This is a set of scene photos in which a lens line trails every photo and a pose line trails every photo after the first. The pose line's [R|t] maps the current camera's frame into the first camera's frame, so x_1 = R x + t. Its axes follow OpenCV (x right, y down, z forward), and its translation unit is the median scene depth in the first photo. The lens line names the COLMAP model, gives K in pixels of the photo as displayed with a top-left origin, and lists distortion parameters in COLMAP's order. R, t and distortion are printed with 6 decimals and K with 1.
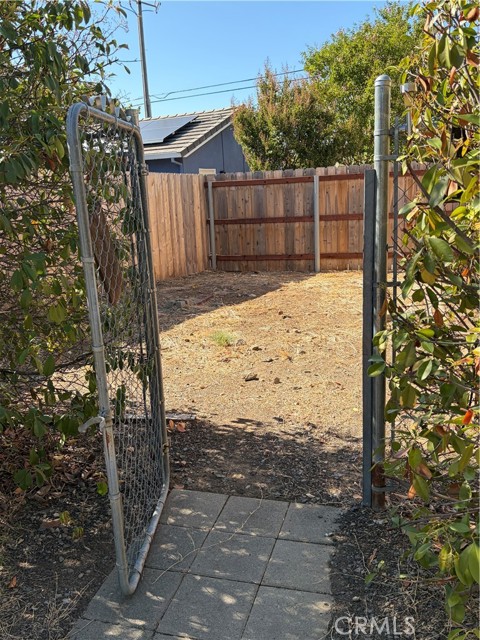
lens RADIAL K [[549.3, 0, 240.0], [0, 549.3, 320.0], [0, 0, 1]] dist [0.002527, 0.005240]
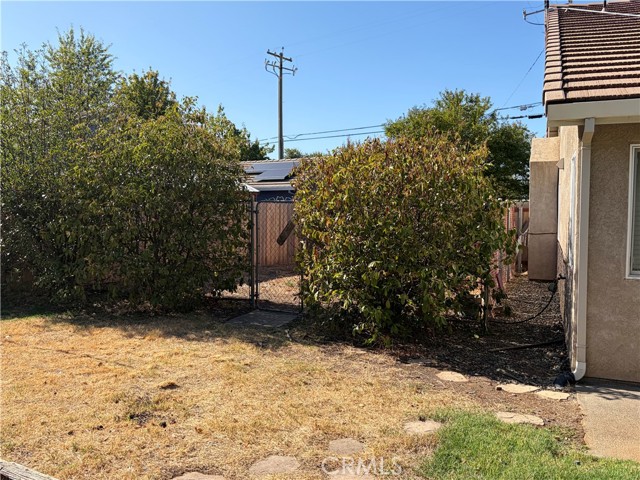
lens RADIAL K [[549.3, 0, 320.0], [0, 549.3, 240.0], [0, 0, 1]] dist [0.002527, 0.005240]
pose [[0.994716, 0.048024, -0.090741, 0.074950], [-0.063052, 0.983289, -0.170782, 0.062751], [0.081023, 0.175601, 0.981122, -0.313552]]
